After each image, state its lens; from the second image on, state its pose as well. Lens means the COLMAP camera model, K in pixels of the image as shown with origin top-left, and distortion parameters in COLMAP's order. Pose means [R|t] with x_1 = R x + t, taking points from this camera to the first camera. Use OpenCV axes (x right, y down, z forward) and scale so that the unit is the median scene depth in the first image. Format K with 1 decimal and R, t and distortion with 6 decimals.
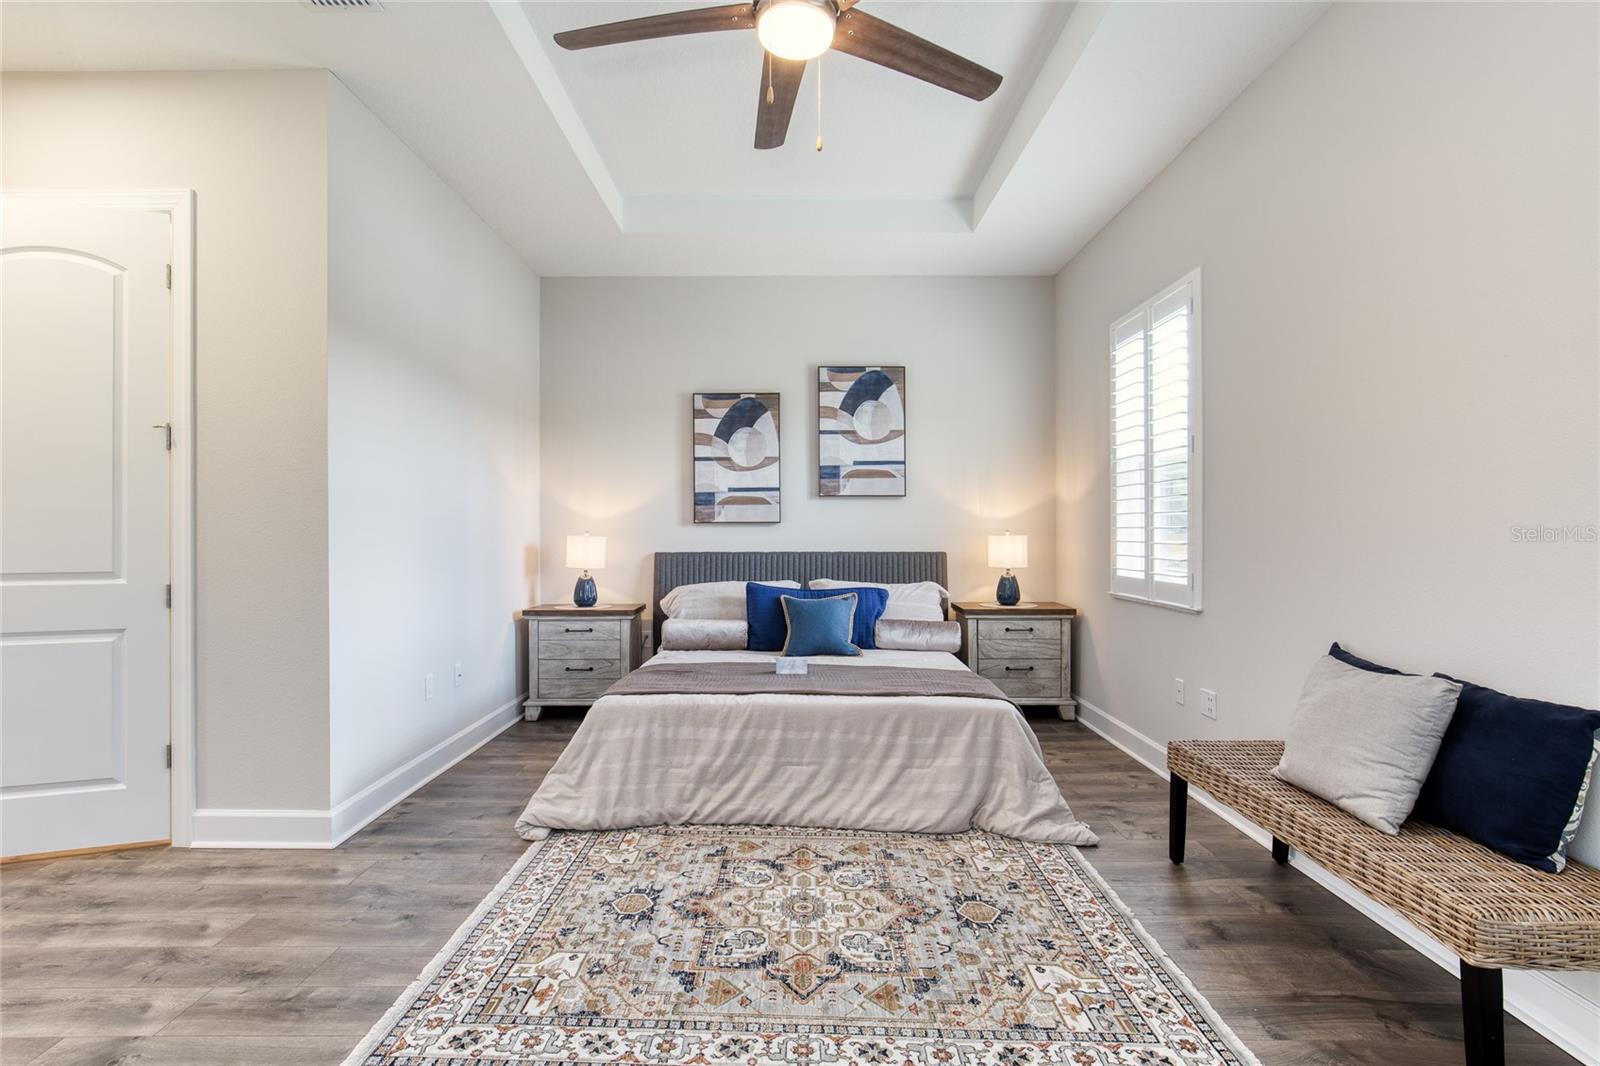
lens RADIAL K [[730.8, 0, 805.3], [0, 730.8, 528.8], [0, 0, 1]] dist [-0.011975, 0.006035]
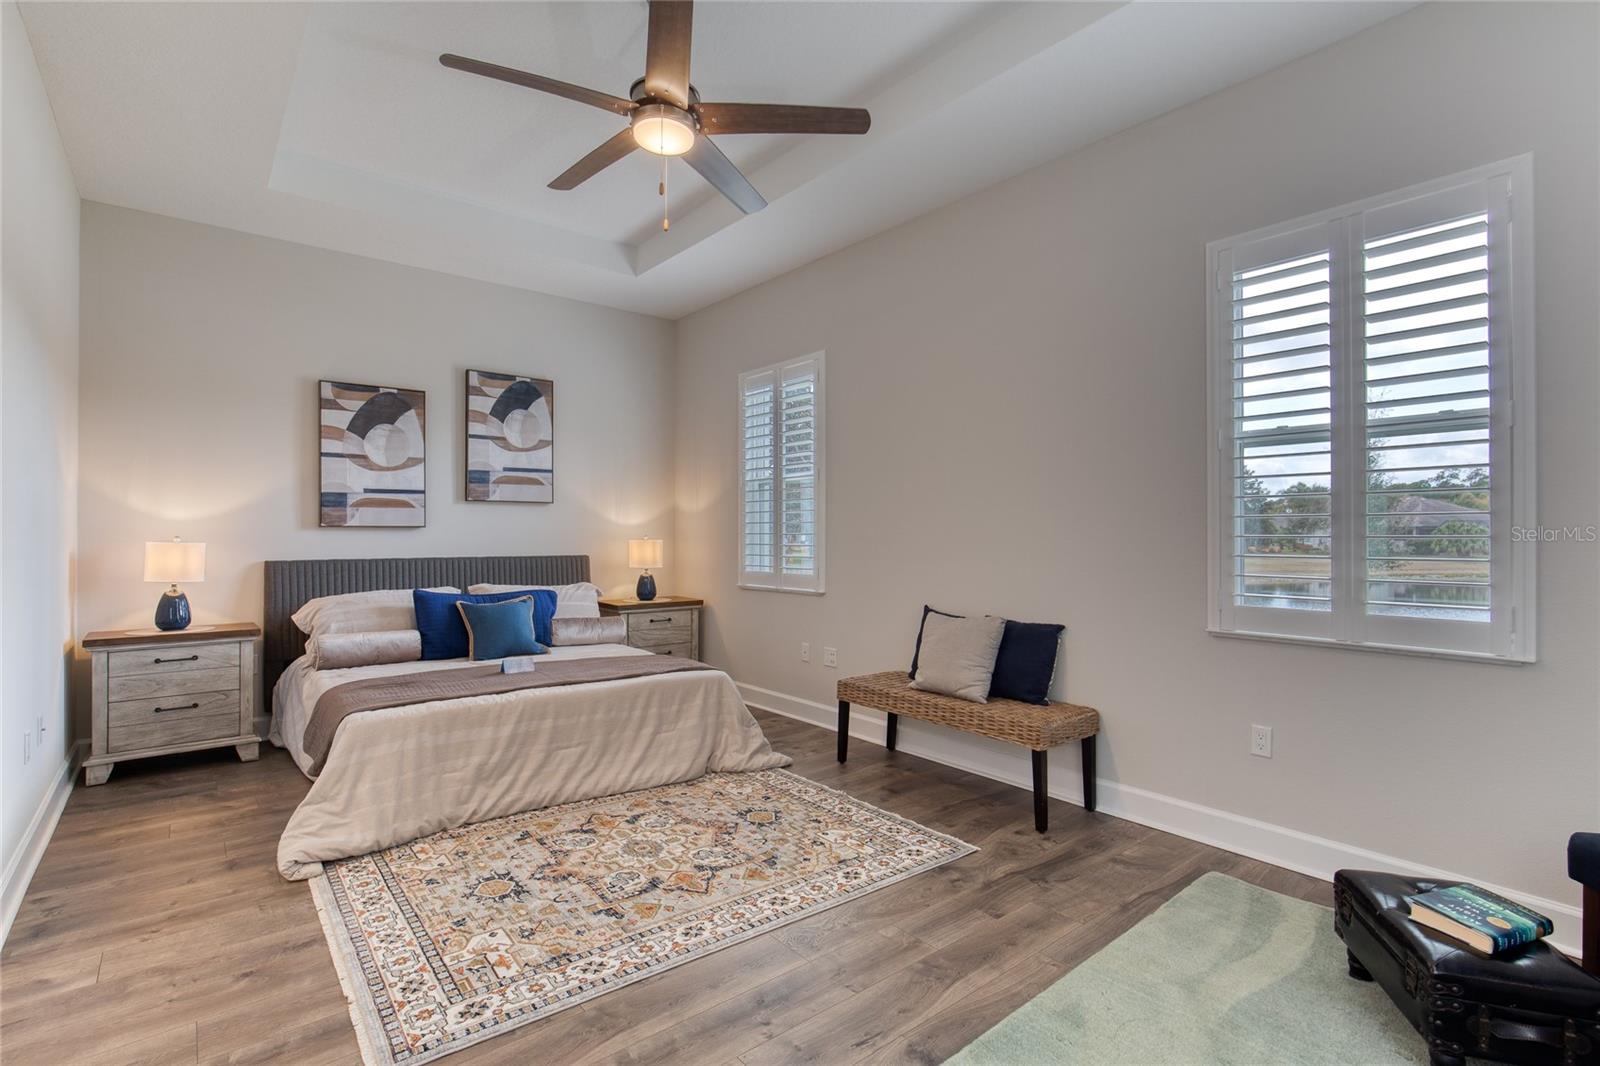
lens RADIAL K [[730.8, 0, 790.1], [0, 730.8, 530.1], [0, 0, 1]] dist [-0.011975, 0.006035]
pose [[0.780509, 0.005653, 0.625119, -0.469932], [-0.003934, 0.999984, -0.004131, -0.004683], [-0.625132, 0.000765, 0.780518, -0.082594]]
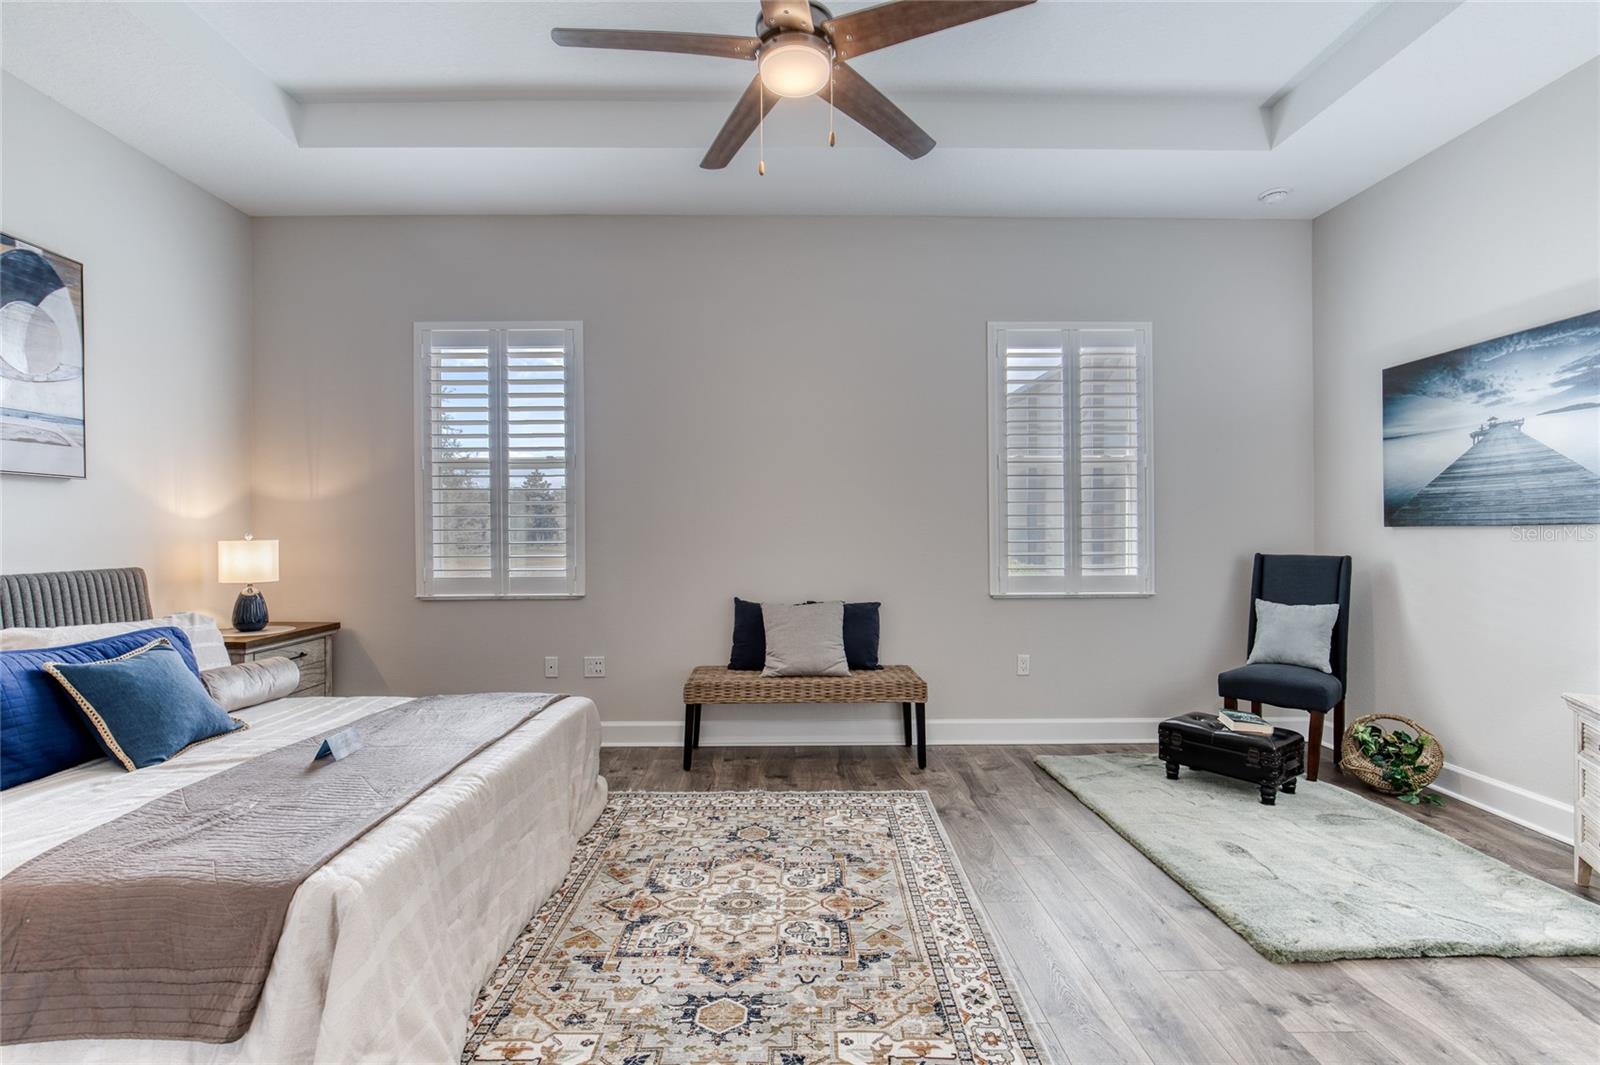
lens RADIAL K [[730.8, 0, 768.6], [0, 730.8, 528.8], [0, 0, 1]] dist [-0.011975, 0.006035]
pose [[0.016089, 0.001867, 0.999869, -0.833459], [0.004358, 0.999989, -0.001938, 0.001327], [-0.999861, 0.004388, 0.016081, 0.774451]]
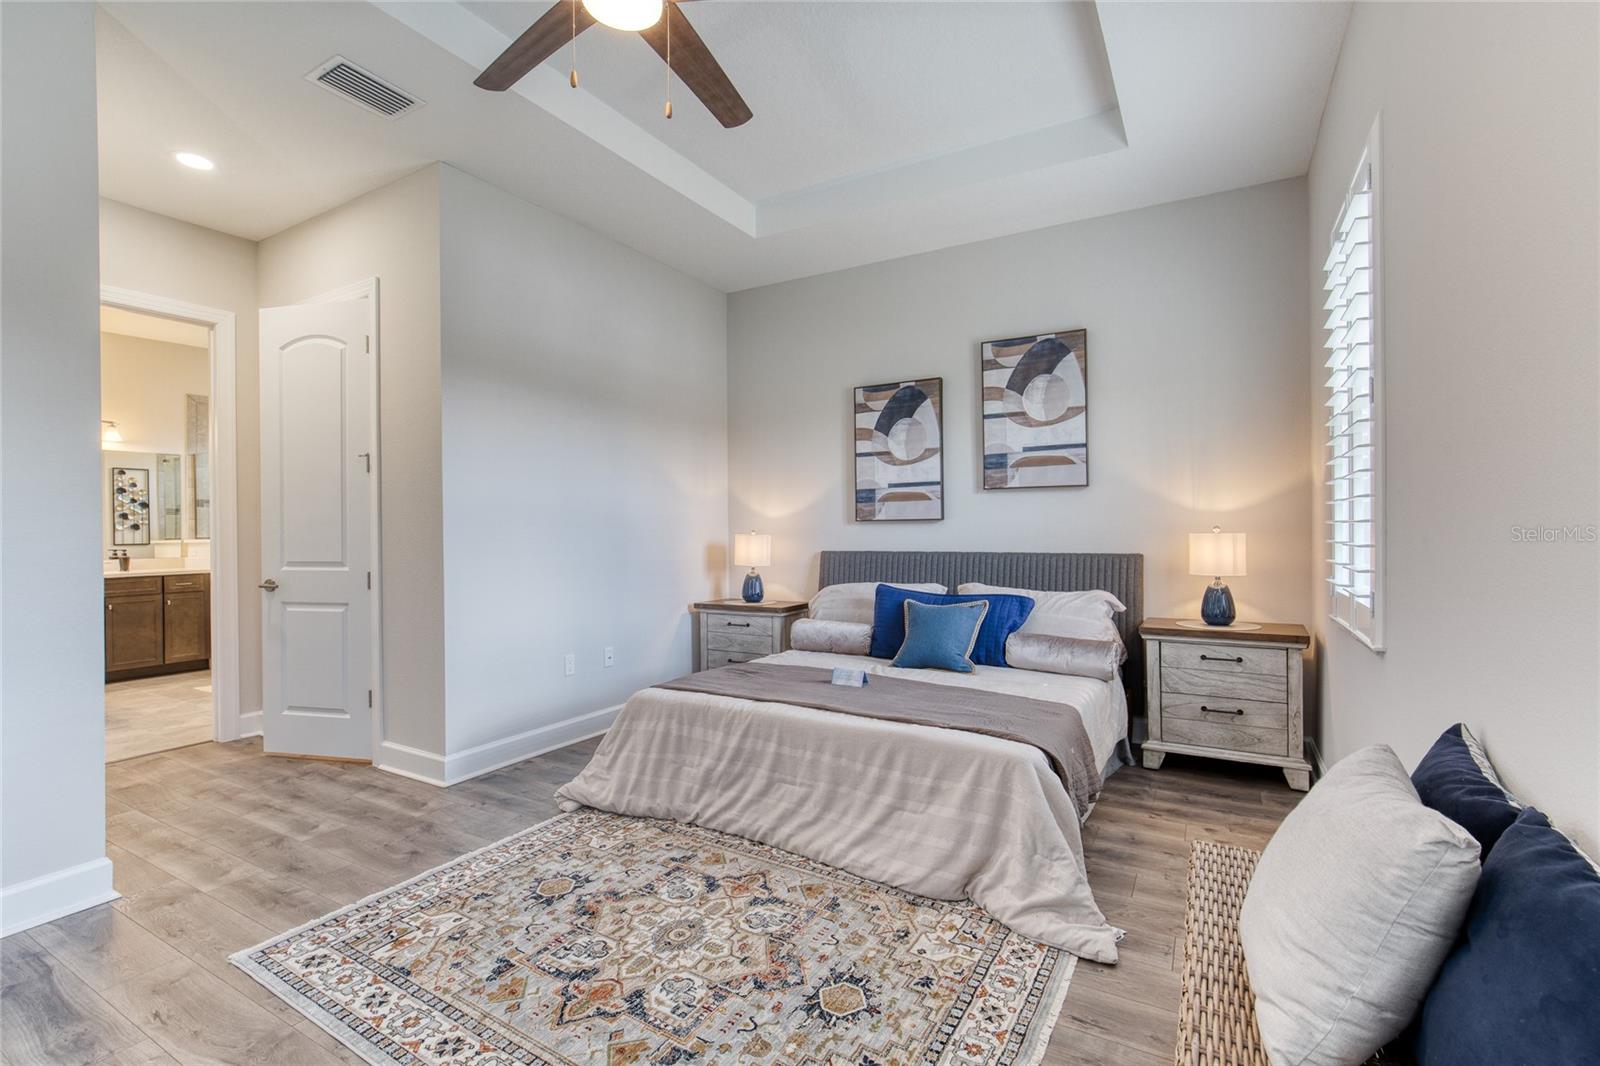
lens RADIAL K [[730.8, 0, 802.1], [0, 730.8, 528.0], [0, 0, 1]] dist [-0.011975, 0.006035]
pose [[0.864790, -0.006234, -0.502094, 0.496656], [0.007801, 0.999969, 0.001021, -0.000604], [0.502072, -0.004800, 0.864812, 0.225444]]
